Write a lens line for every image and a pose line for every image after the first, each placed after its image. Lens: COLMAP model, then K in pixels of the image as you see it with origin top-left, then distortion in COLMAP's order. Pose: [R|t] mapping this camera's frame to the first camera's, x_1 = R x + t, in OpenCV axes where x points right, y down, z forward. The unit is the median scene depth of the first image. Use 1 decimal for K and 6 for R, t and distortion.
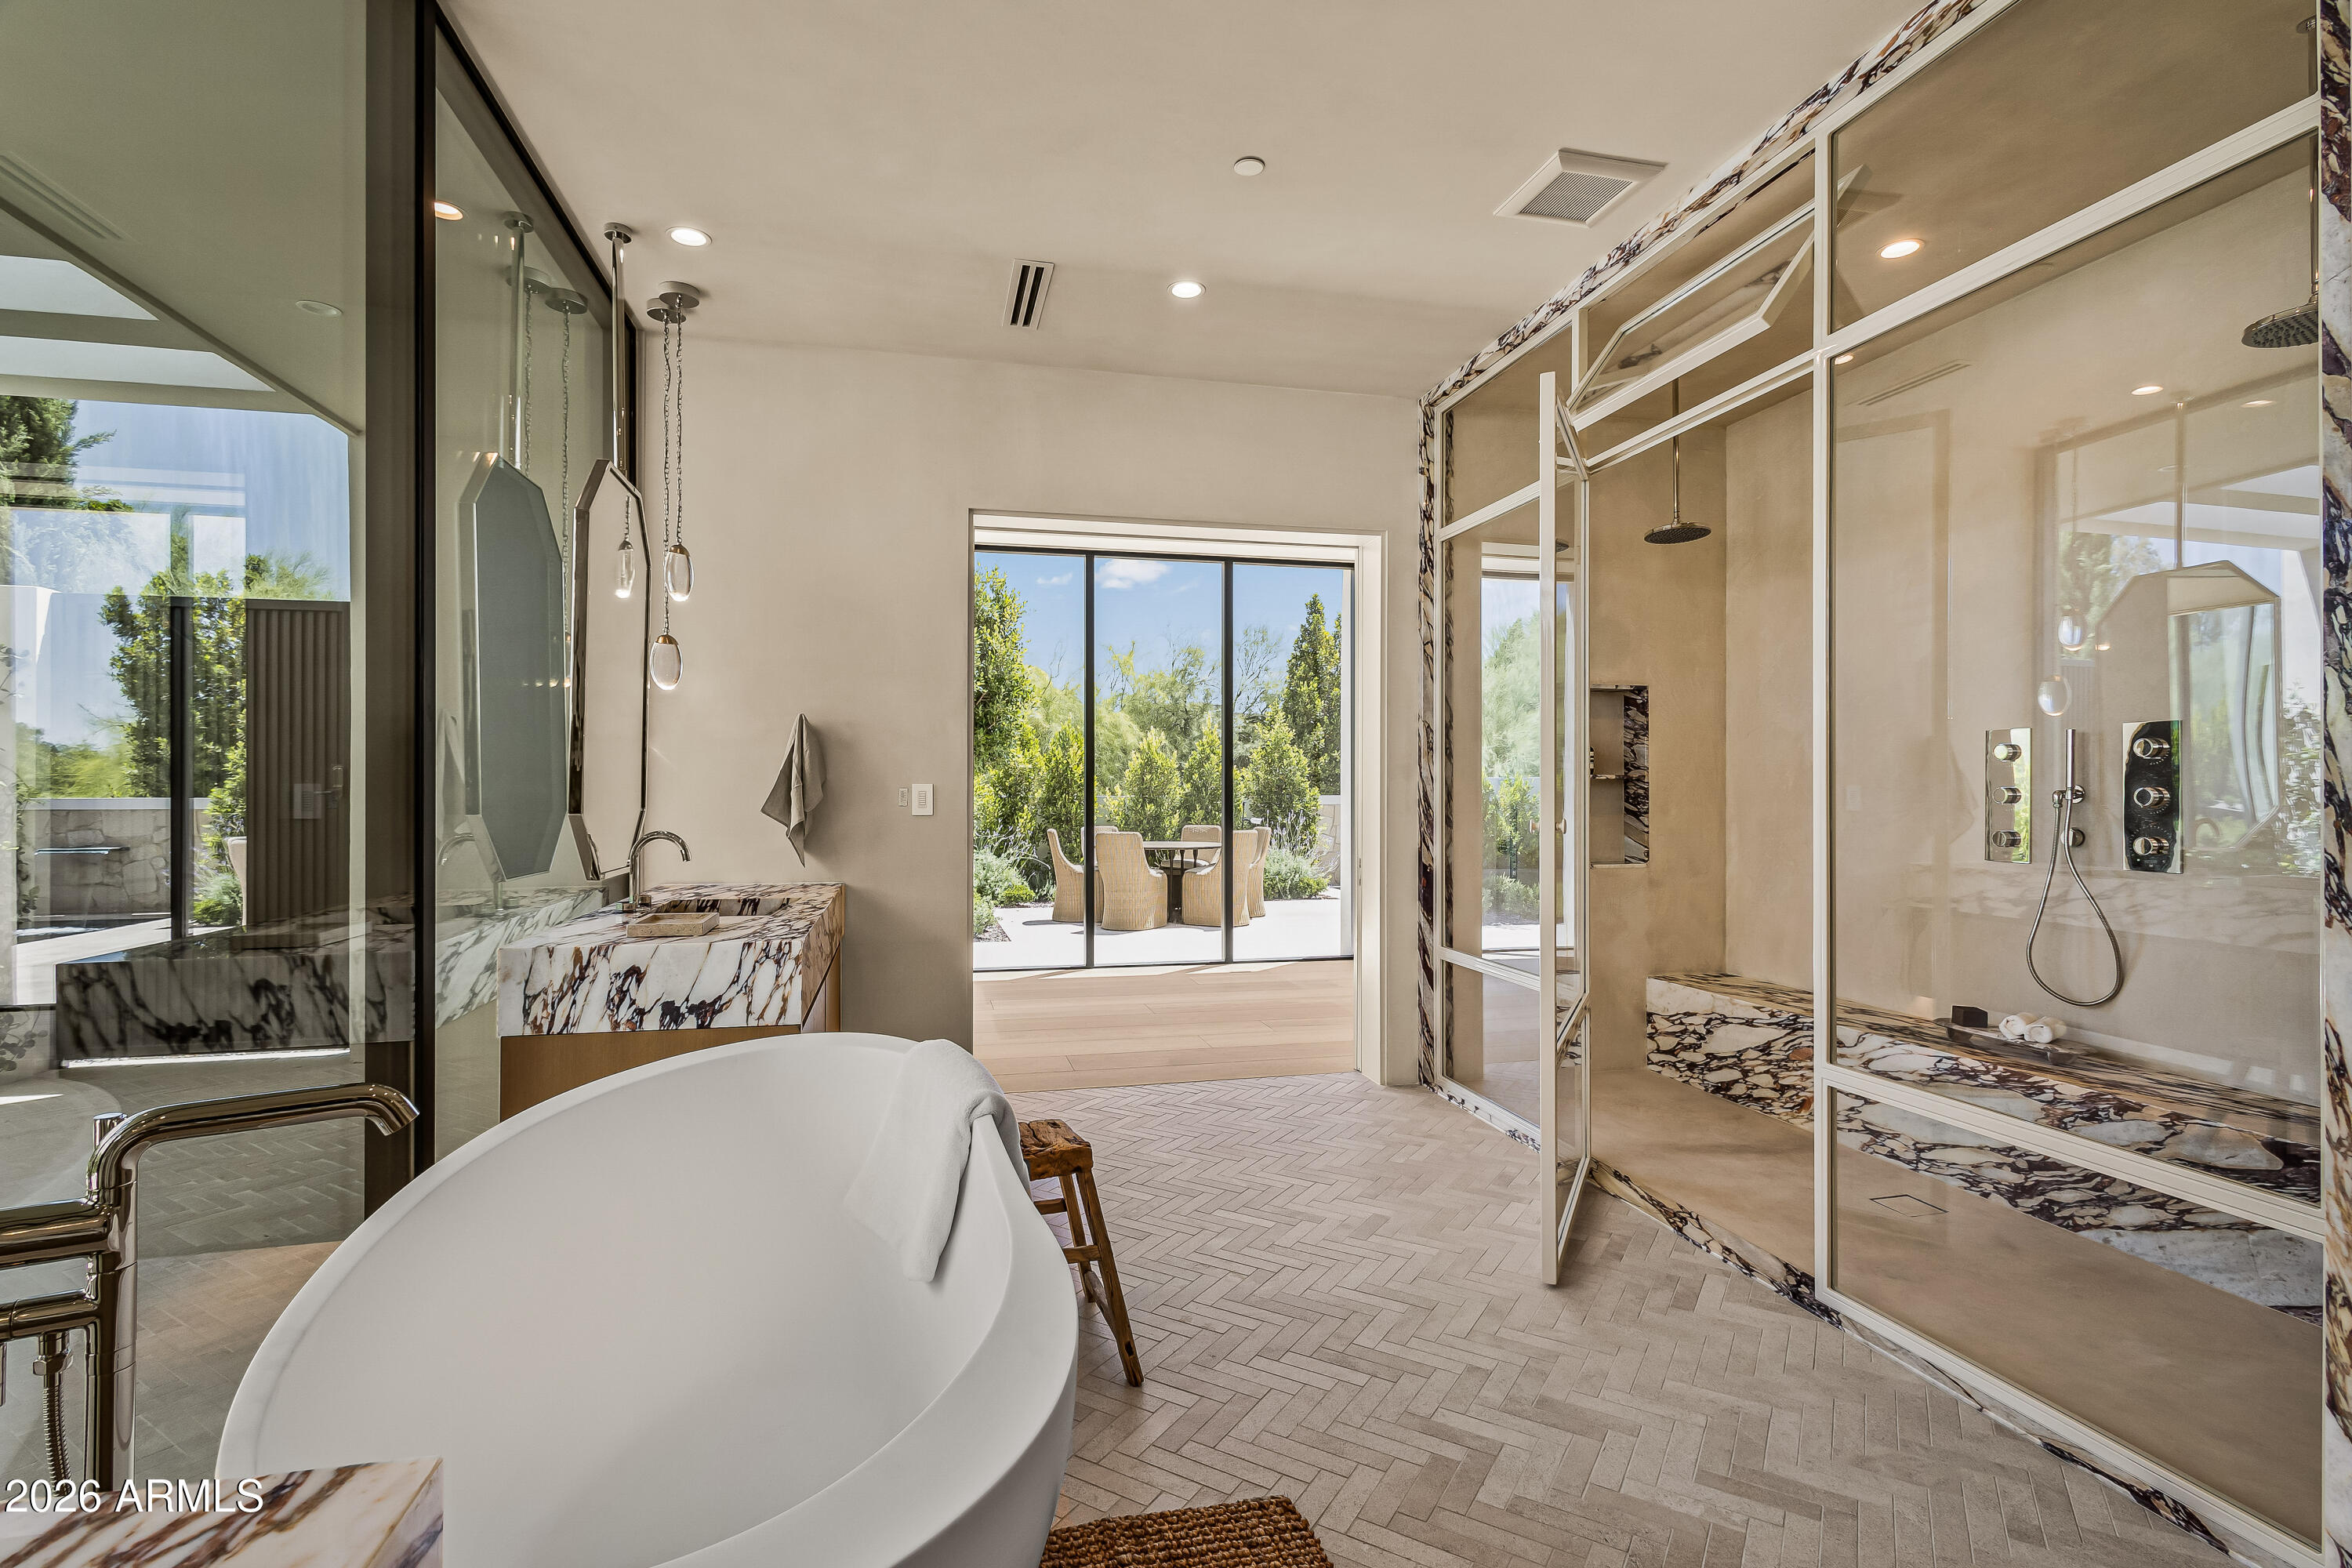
lens RADIAL K [[1143.3, 0, 1127.7], [0, 1143.3, 784.6], [0, 0, 1]] dist [0.001576, 0.000277]
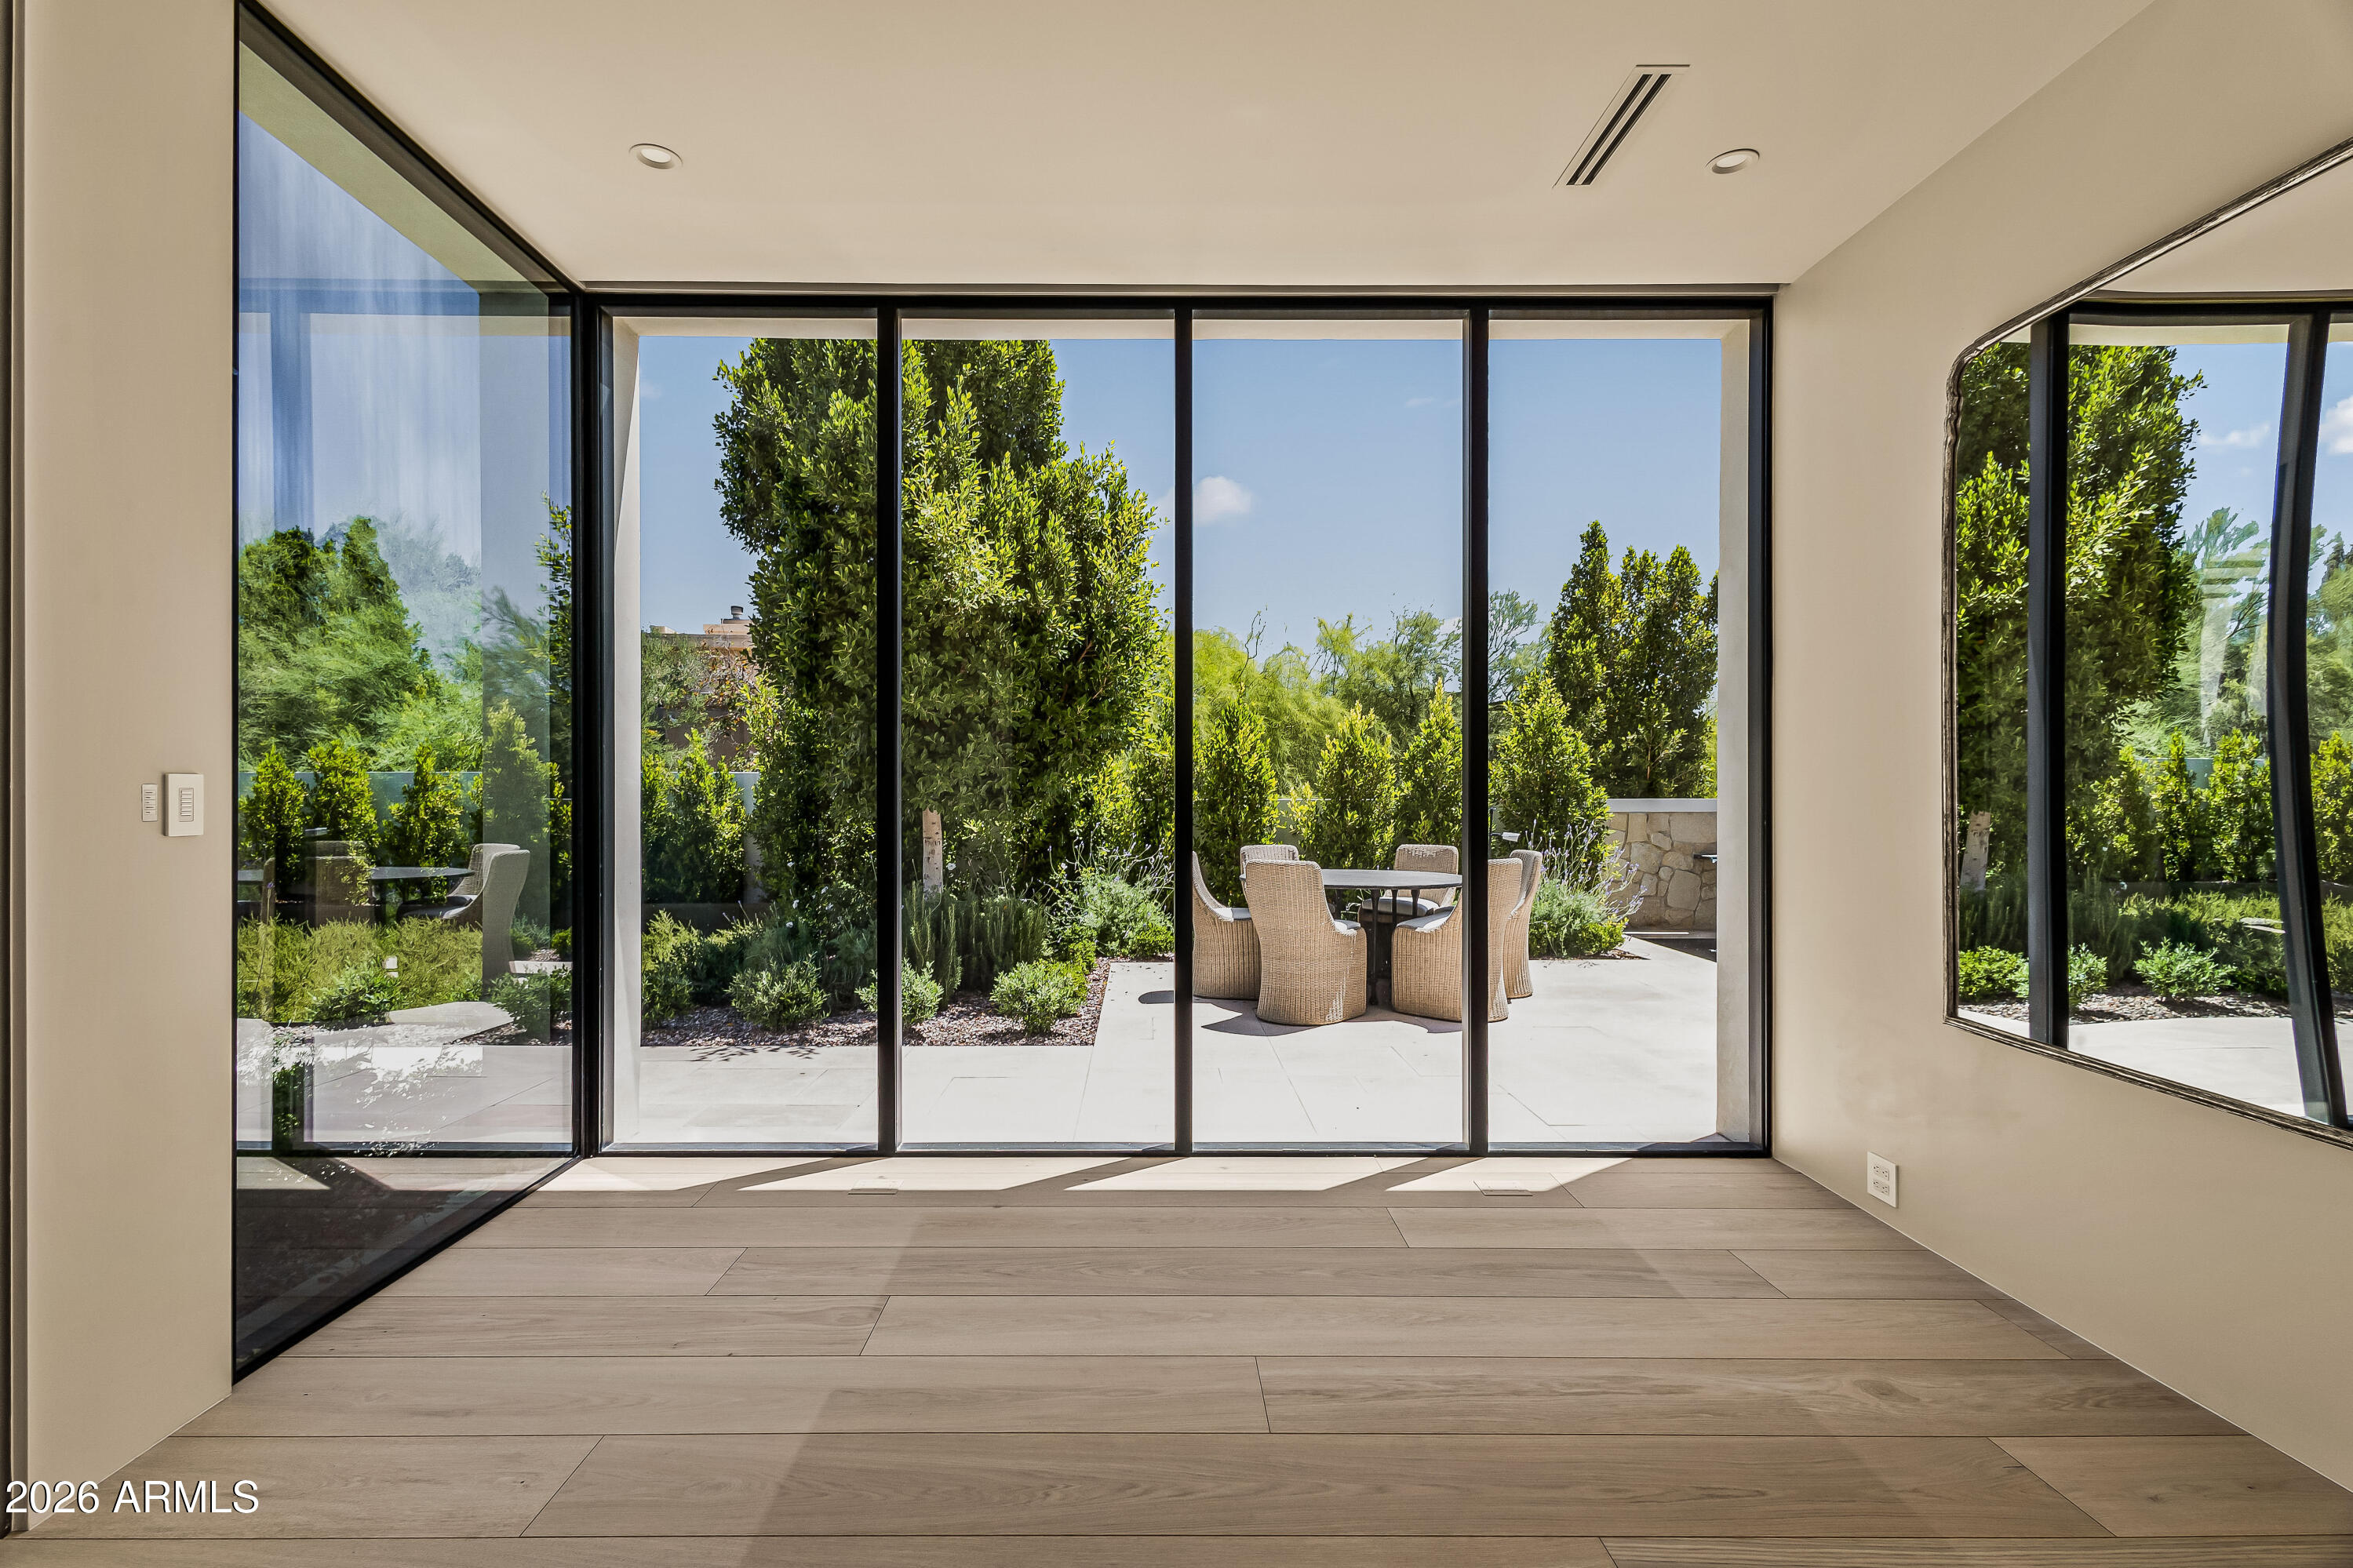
lens RADIAL K [[1143.6, 0, 1128.2], [0, 1143.6, 784.6], [0, 0, 1]] dist [0.001576, 0.000277]
pose [[0.980603, -0.000786, -0.196005, 0.022912], [0.000265, 0.999996, -0.002683, 0.002977], [0.196006, 0.002579, 0.980599, 0.297648]]
